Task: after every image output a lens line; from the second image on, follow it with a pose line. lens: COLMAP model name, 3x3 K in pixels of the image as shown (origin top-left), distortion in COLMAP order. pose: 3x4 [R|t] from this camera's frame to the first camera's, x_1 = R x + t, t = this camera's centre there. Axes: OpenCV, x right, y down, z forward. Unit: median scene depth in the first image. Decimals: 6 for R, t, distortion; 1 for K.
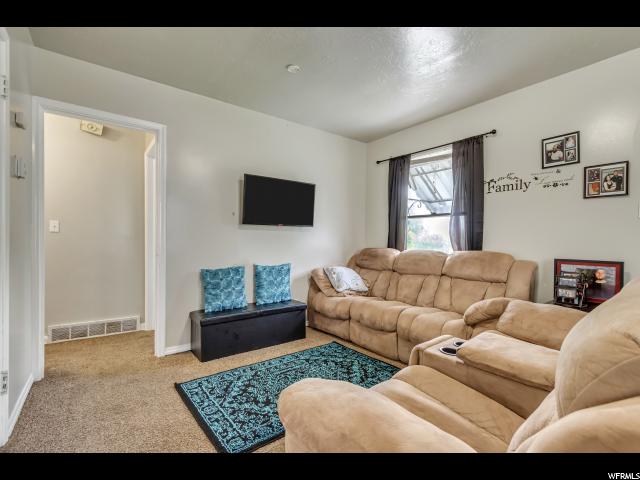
lens RADIAL K [[300.0, 0, 319.7], [0, 300.0, 241.5], [0, 0, 1]] dist [0.010847, -0.003952]
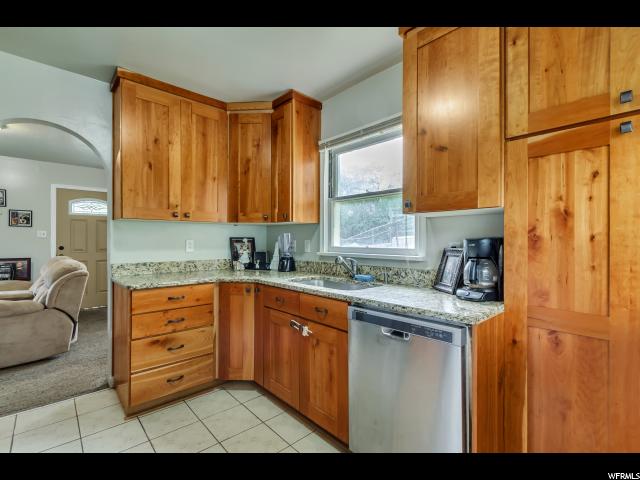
lens RADIAL K [[300.0, 0, 321.7], [0, 300.0, 241.0], [0, 0, 1]] dist [0.010847, -0.003952]
pose [[-0.085849, -0.008868, 0.996269, -0.971154], [-0.000579, 0.999961, 0.008851, -0.053359], [-0.996308, 0.000183, -0.085851, -0.651420]]
